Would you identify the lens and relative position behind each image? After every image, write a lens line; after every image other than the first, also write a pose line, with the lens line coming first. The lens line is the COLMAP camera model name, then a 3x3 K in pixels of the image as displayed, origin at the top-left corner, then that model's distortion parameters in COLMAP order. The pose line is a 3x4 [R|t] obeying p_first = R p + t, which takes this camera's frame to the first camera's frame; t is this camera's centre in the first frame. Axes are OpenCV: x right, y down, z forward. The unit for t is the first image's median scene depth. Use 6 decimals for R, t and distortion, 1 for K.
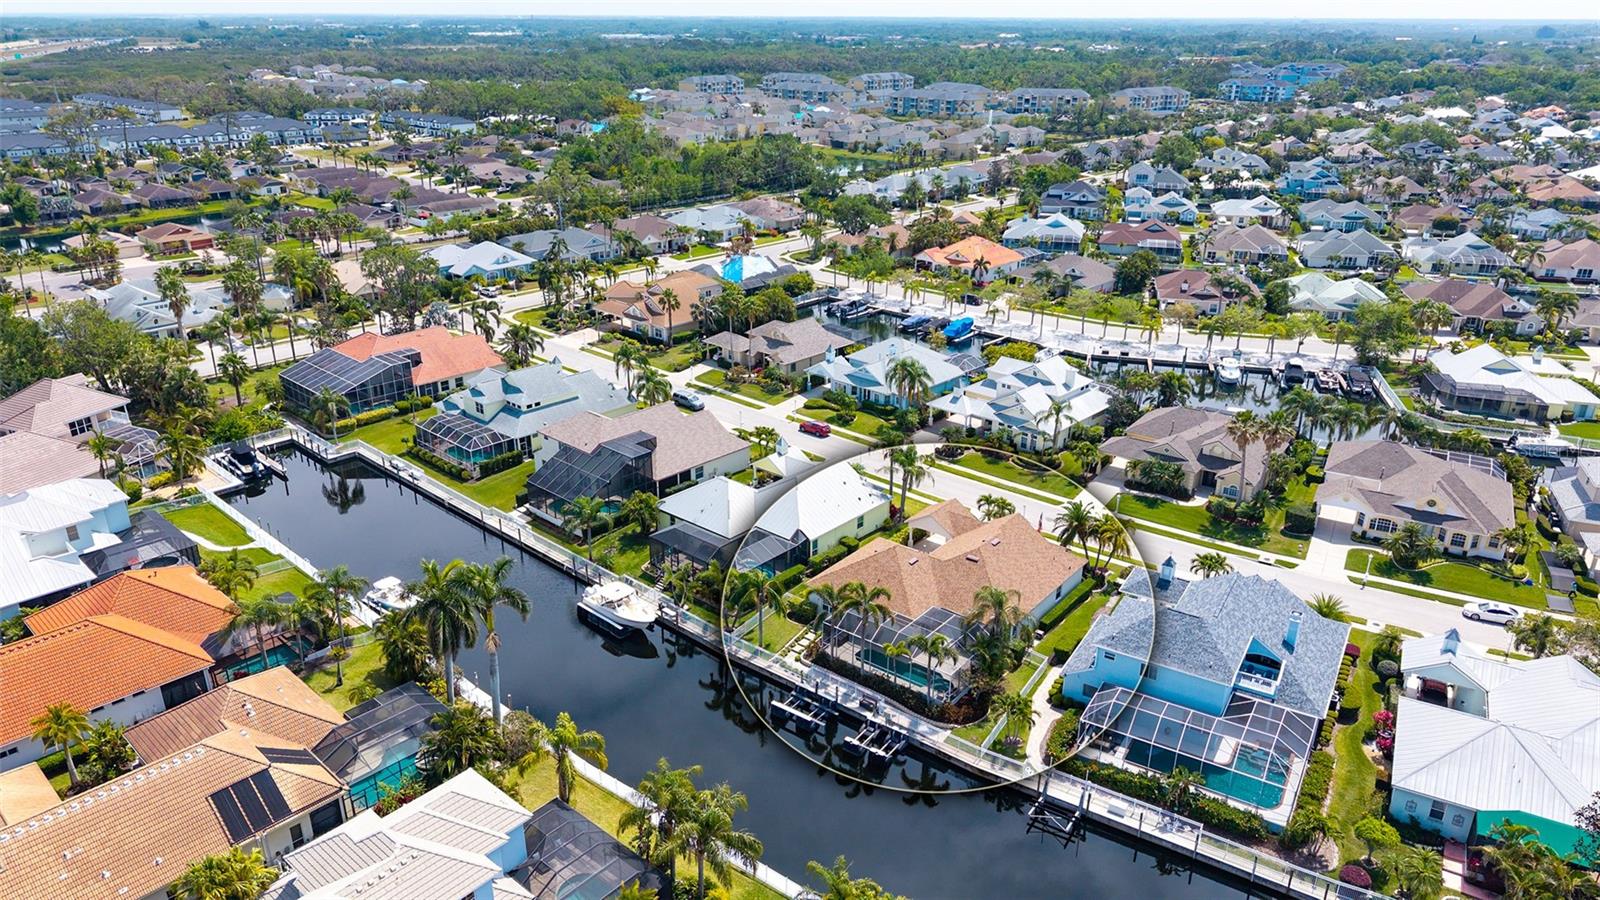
lens RADIAL K [[1095.4, 0, 797.0], [0, 1095.4, 451.6], [0, 0, 1]] dist [0.031679, -0.040633]
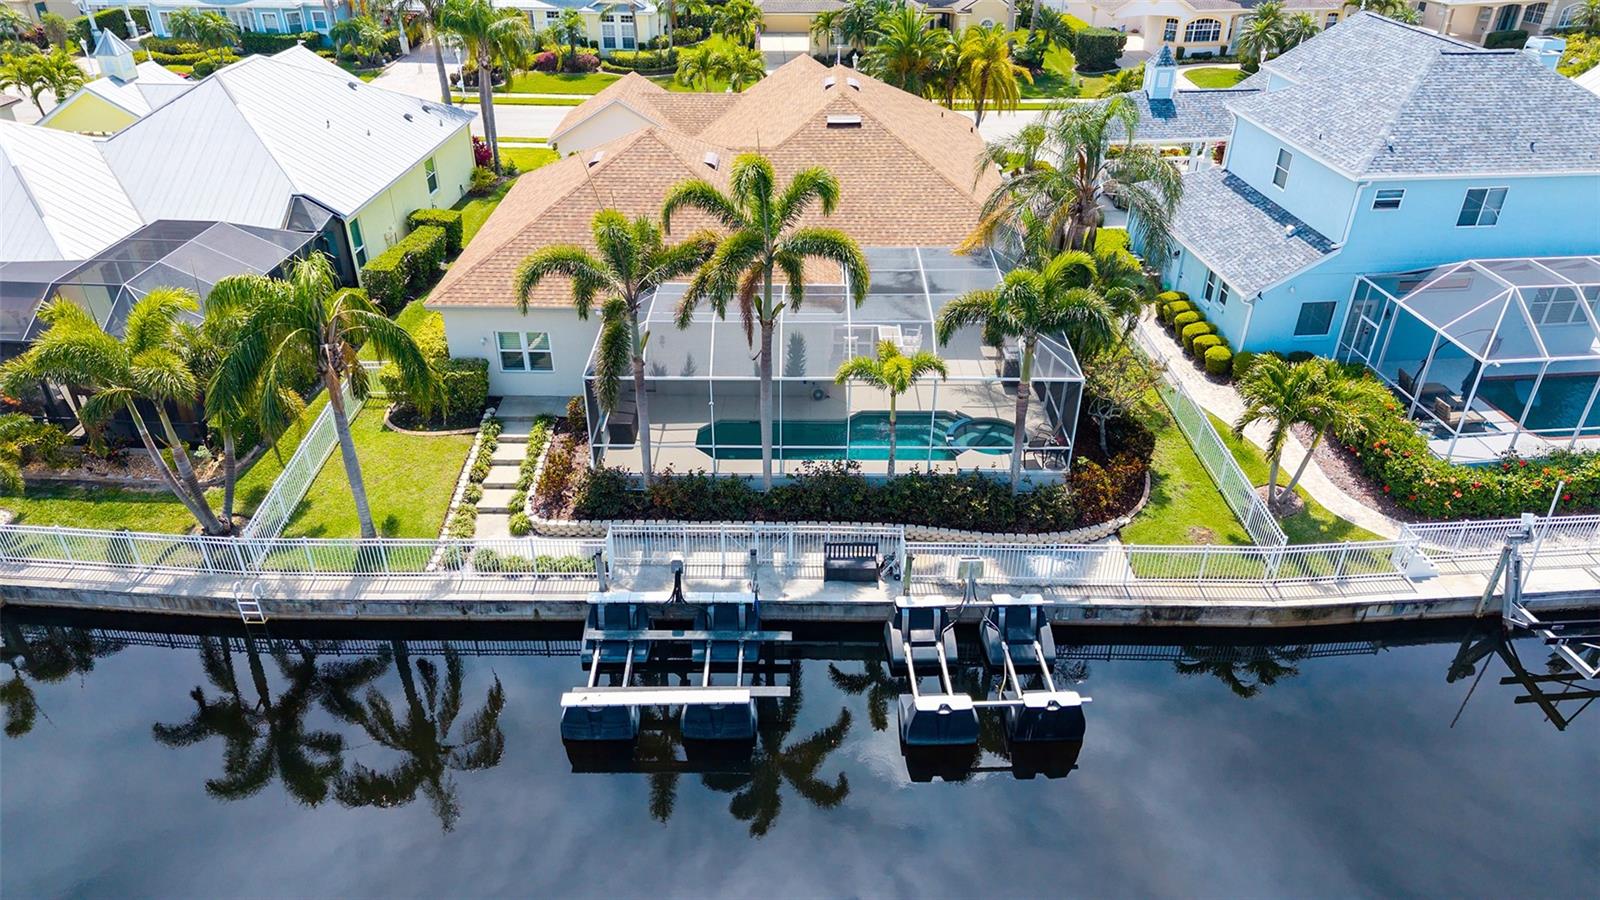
lens RADIAL K [[1020.3, 0, 794.4], [0, 1020.3, 448.5], [0, 0, 1]] dist [0.008954, -0.000040]
pose [[0.775491, -0.321644, 0.543285, -0.090710], [0.227939, 0.945097, 0.234167, 0.125277], [-0.588776, -0.057759, 0.806230, 0.762618]]
